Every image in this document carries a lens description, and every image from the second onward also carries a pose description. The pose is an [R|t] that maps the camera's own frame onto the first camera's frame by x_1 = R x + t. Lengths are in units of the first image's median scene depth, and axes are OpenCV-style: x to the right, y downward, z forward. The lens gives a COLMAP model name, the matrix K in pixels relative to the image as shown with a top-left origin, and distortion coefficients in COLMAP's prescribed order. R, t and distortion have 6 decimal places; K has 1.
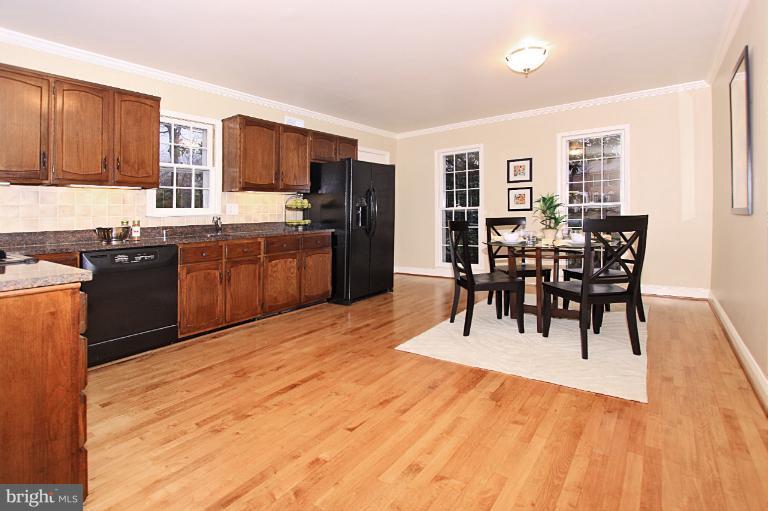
lens RADIAL K [[383.1, 0, 397.2], [0, 383.1, 240.6], [0, 0, 1]] dist [-0.002174, -0.002948]
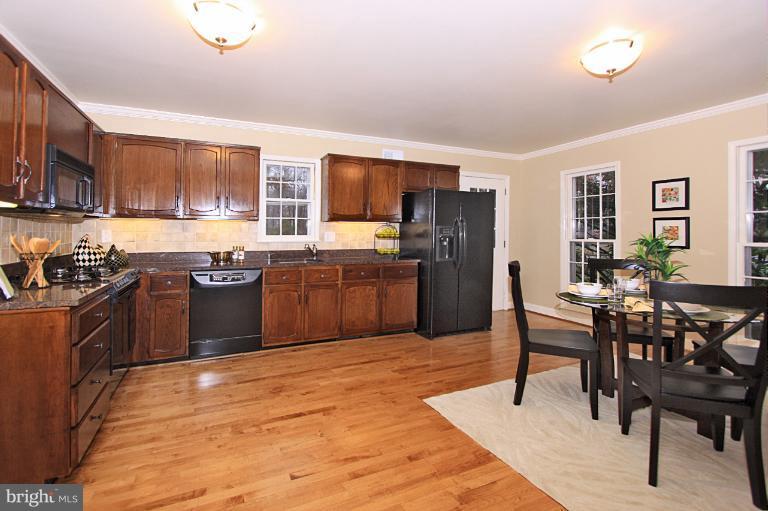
lens RADIAL K [[383.1, 0, 391.9], [0, 383.1, 245.8], [0, 0, 1]] dist [-0.002174, -0.002948]
pose [[0.871997, 0.046653, -0.487283, 0.286794], [-0.060610, 0.998078, -0.012905, -0.055088], [0.485744, 0.040787, 0.873149, 0.122455]]
